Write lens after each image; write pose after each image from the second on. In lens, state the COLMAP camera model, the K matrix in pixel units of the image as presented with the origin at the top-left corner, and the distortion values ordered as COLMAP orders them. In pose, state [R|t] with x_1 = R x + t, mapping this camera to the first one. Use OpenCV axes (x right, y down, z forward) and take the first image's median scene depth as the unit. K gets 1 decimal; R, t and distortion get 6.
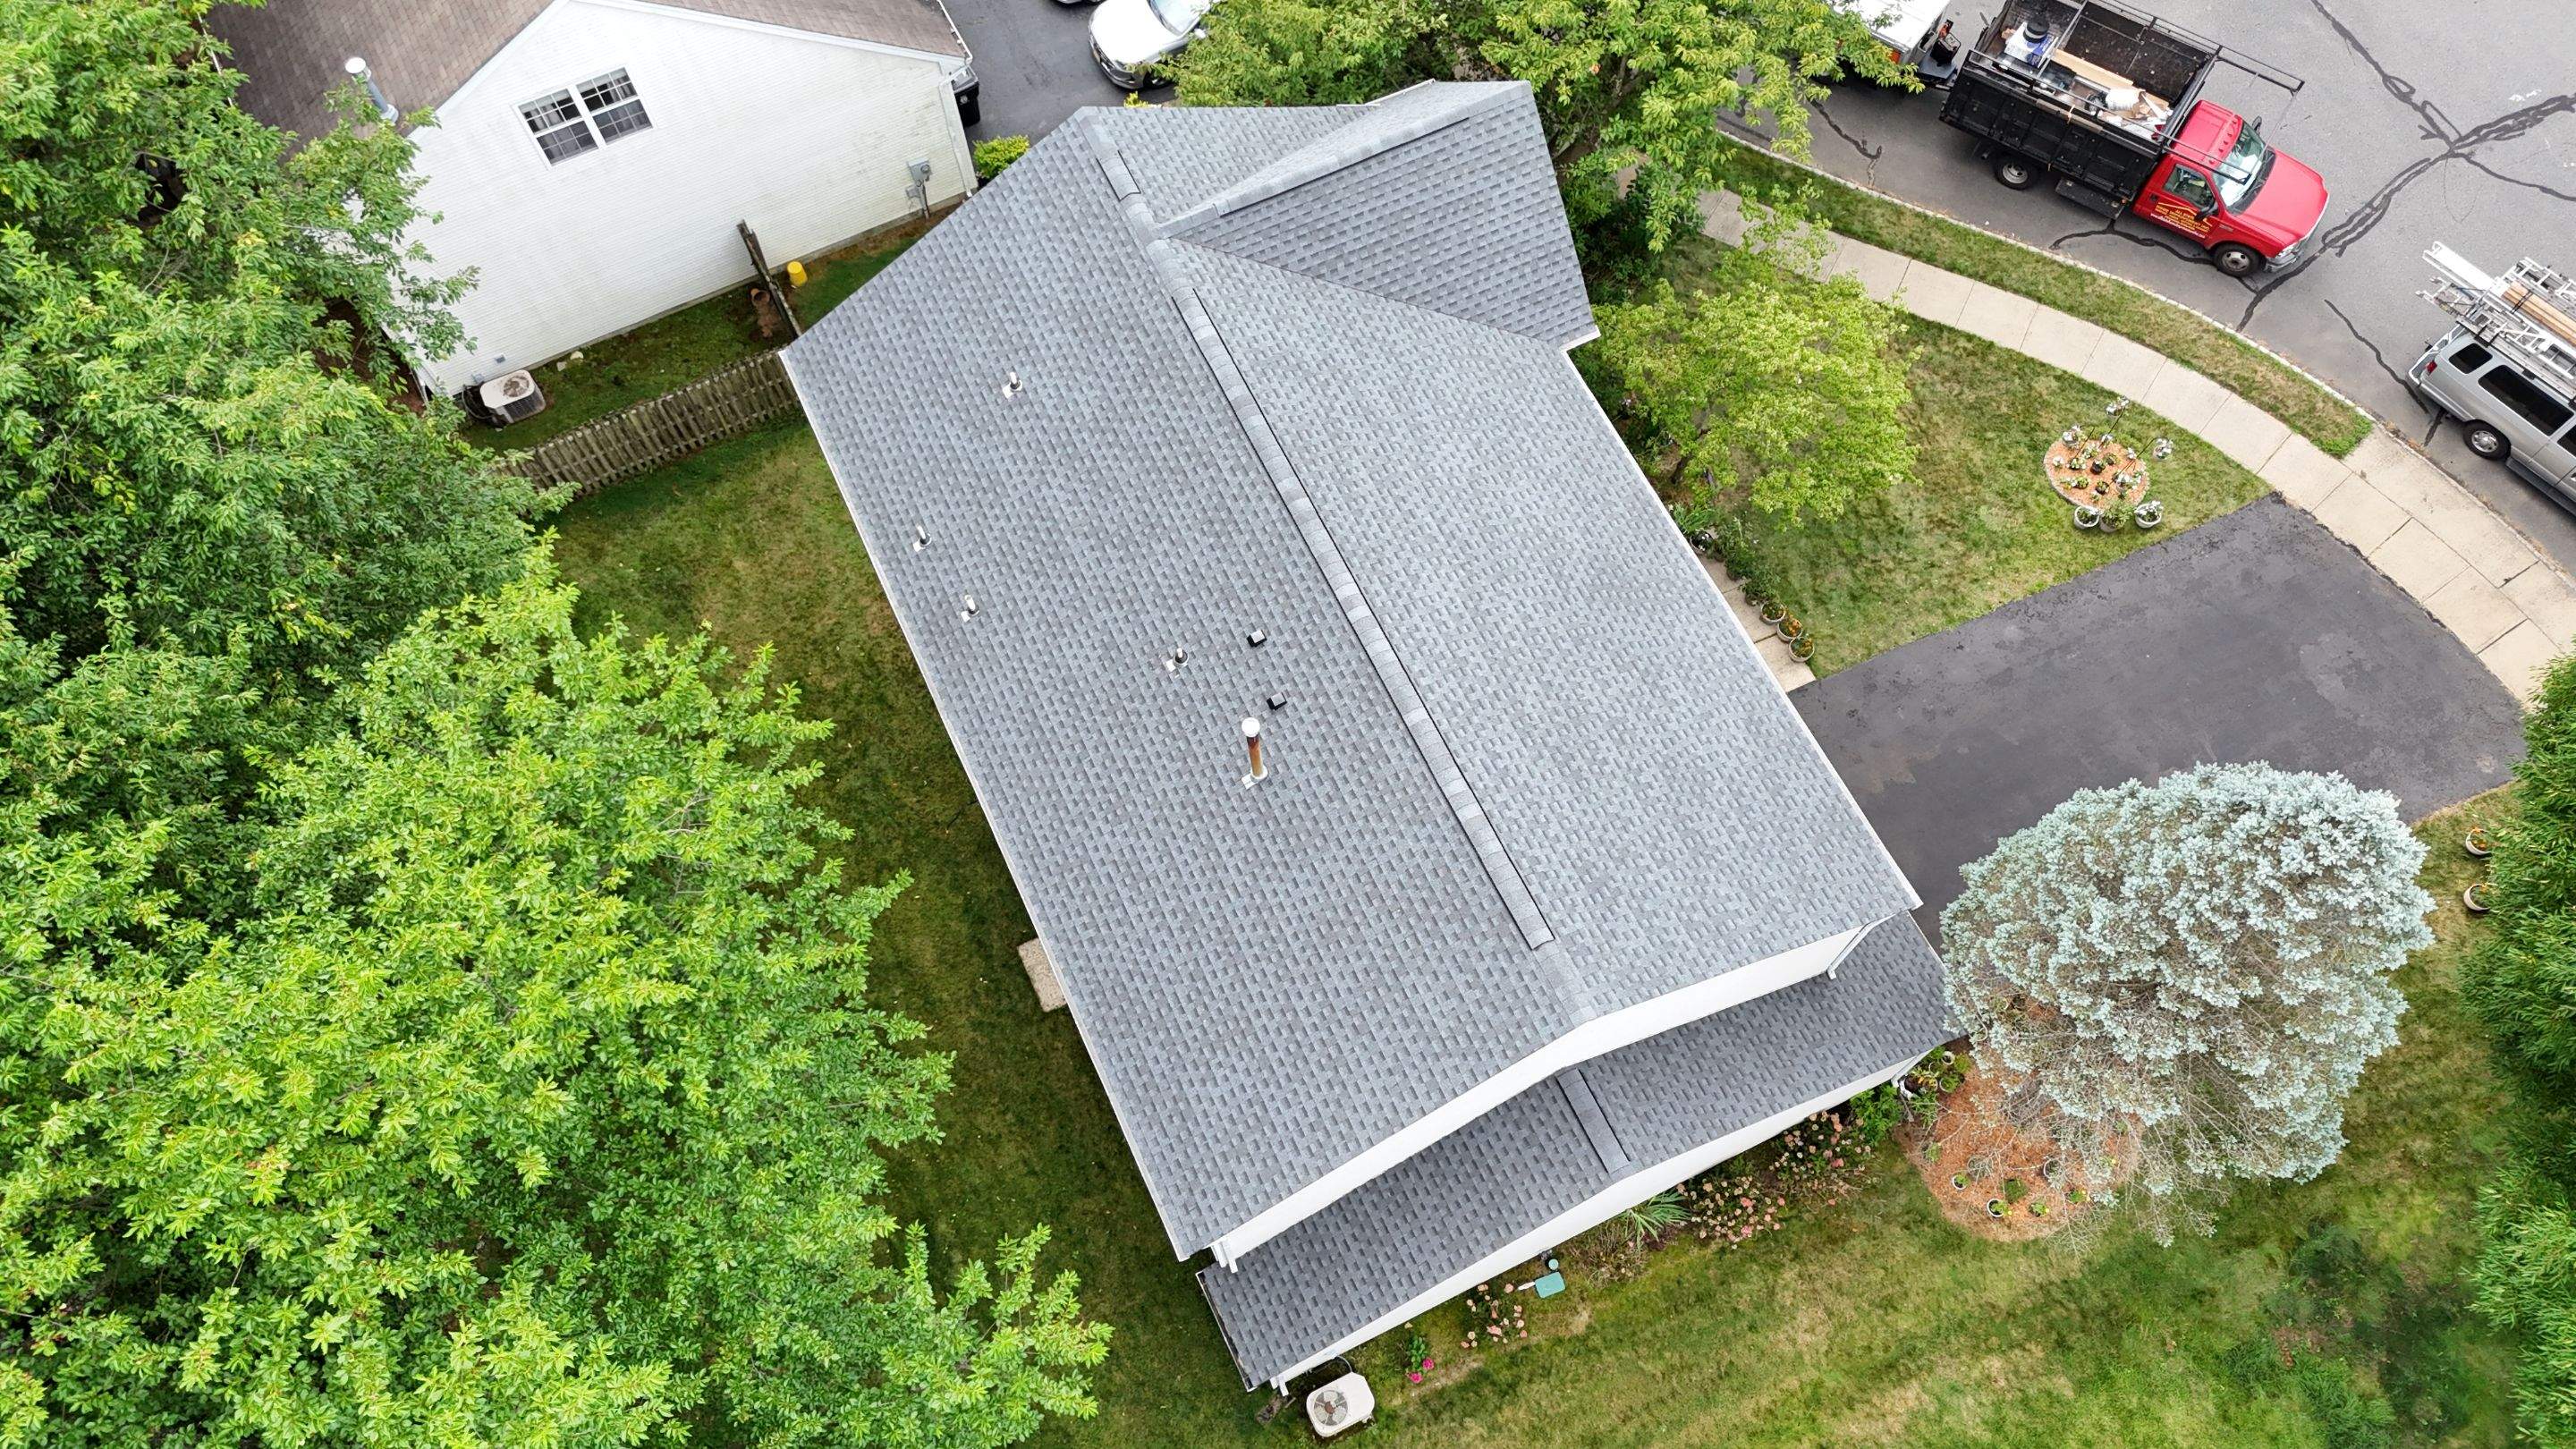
lens RADIAL K [[1881.5, 0, 1302.3], [0, 1881.5, 726.5], [0, 0, 1]] dist [0.059964, -0.060493]
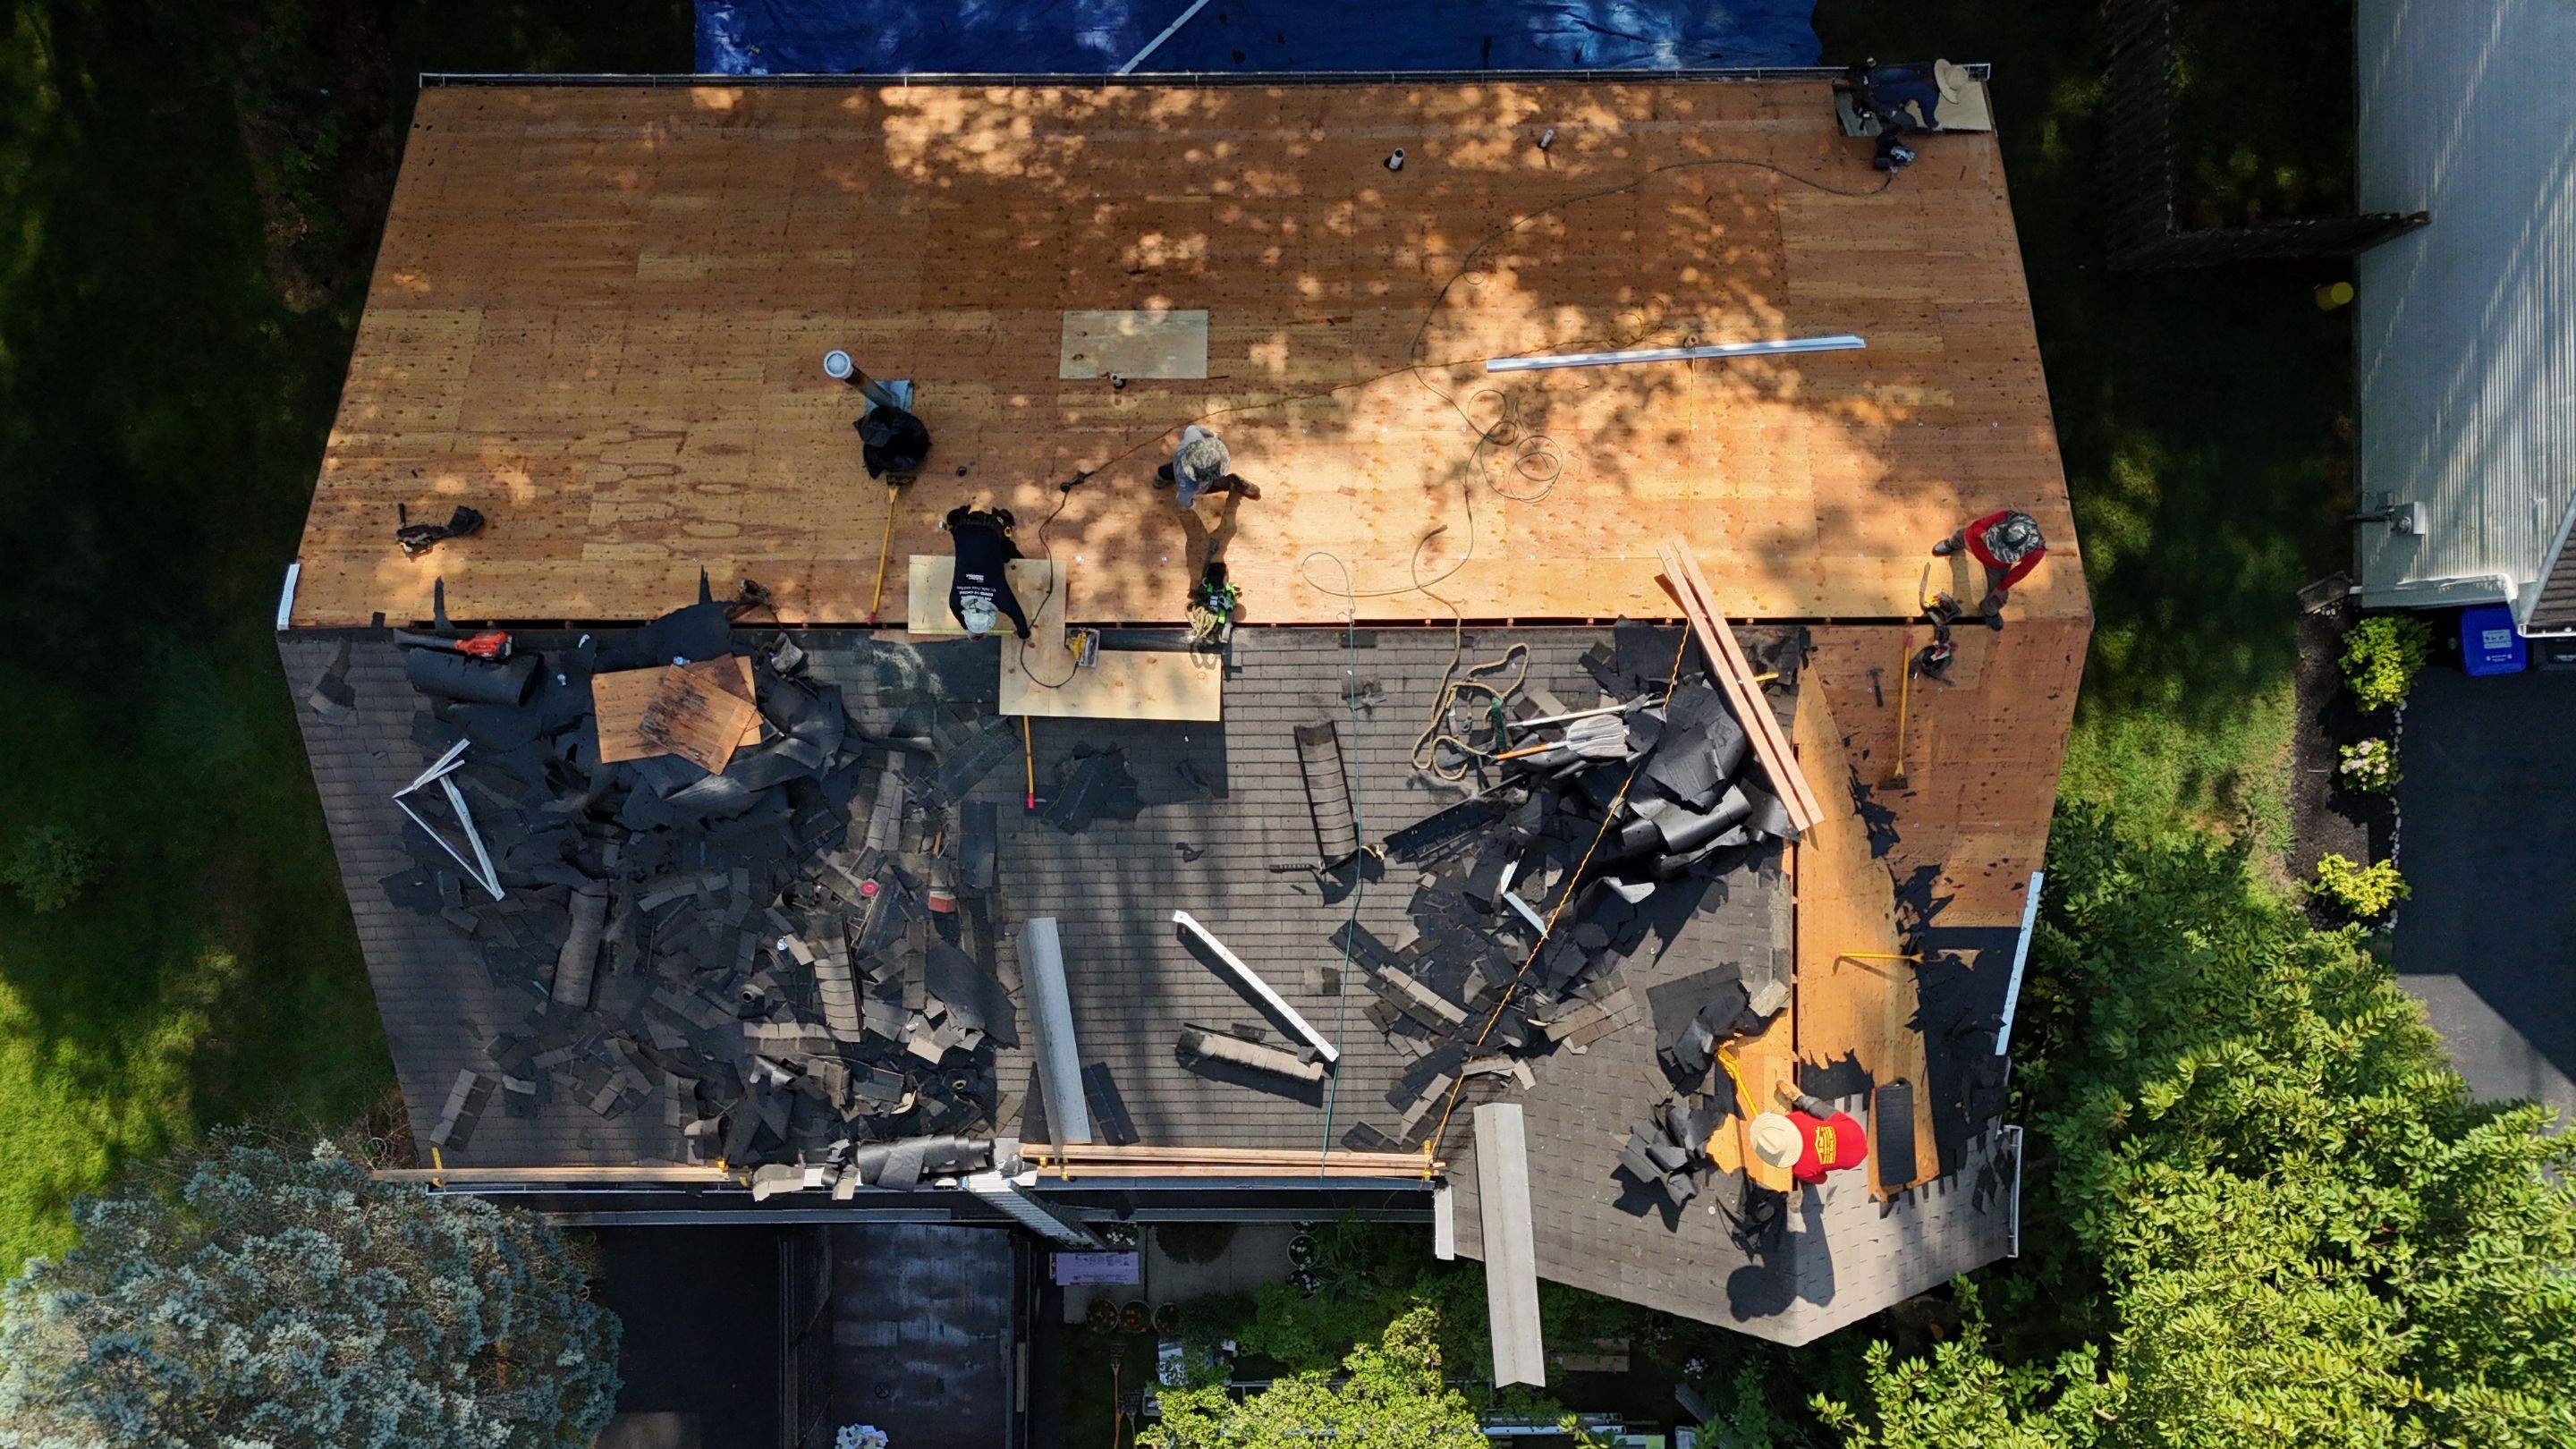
lens RADIAL K [[1881.5, 0, 1302.3], [0, 1881.5, 726.5], [0, 0, 1]] dist [0.059964, -0.060493]
pose [[-0.429304, 0.902506, 0.034374, -0.004739], [-0.821108, -0.405870, 0.401312, -0.371050], [0.376138, 0.144060, 0.915296, 0.396973]]
